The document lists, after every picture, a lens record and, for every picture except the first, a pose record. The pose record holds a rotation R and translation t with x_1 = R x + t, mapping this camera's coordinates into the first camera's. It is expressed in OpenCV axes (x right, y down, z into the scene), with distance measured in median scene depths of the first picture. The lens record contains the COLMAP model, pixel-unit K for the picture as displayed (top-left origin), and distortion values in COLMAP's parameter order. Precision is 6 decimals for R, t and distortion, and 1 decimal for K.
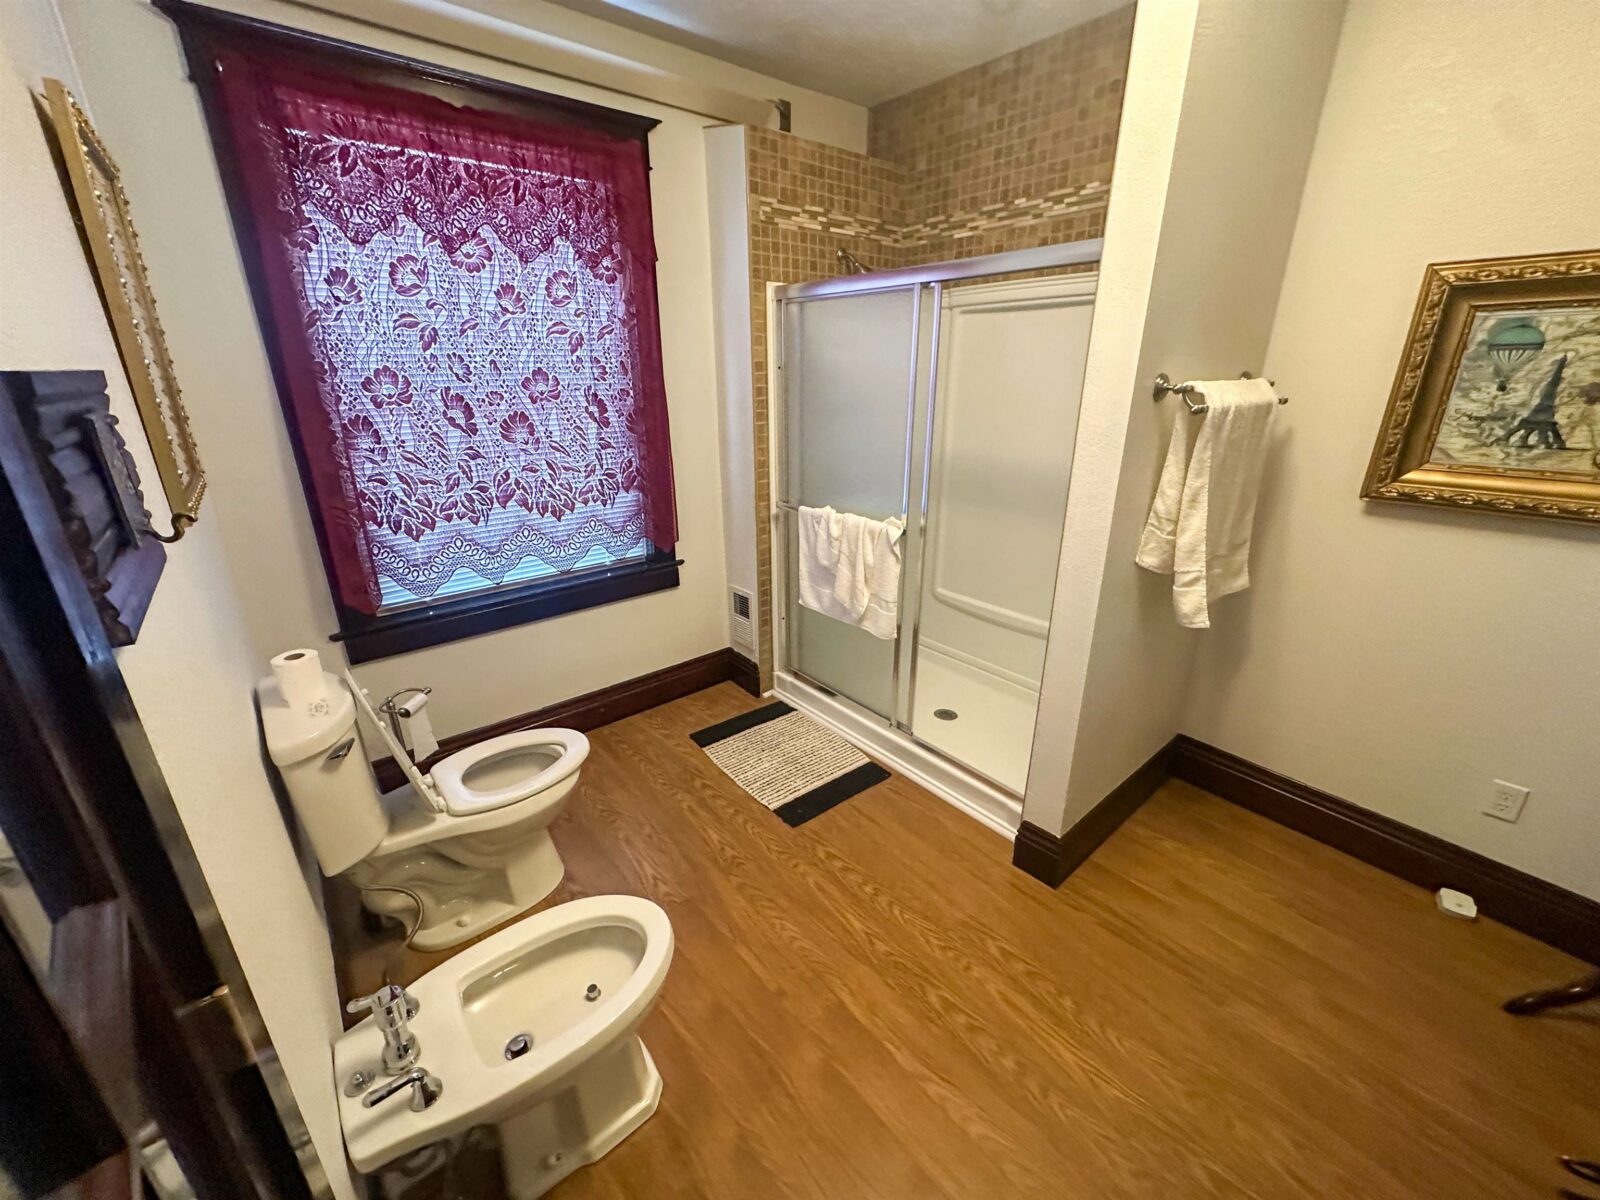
lens RADIAL K [[640.9, 0, 802.0], [0, 640.9, 598.2], [0, 0, 1]] dist [0.000318, -0.000042]
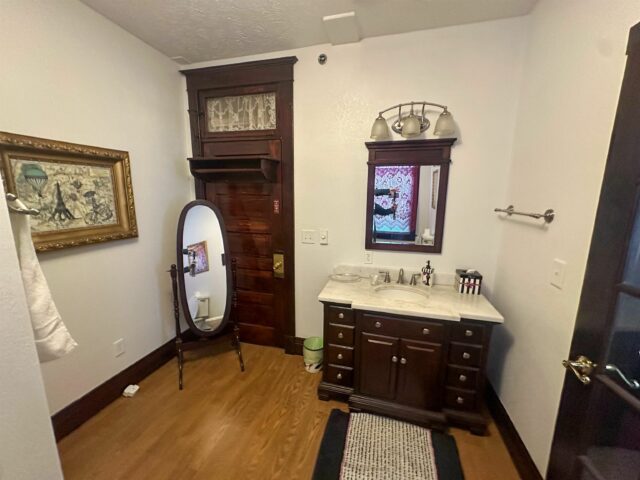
lens RADIAL K [[256.4, 0, 322.0], [0, 256.4, 239.4], [0, 0, 1]] dist [0.000318, -0.000042]
pose [[-0.574093, -0.145687, 0.805725, -0.166946], [0.271163, 0.894684, 0.354981, -0.248410], [-0.772585, 0.422275, -0.474127, 0.746432]]
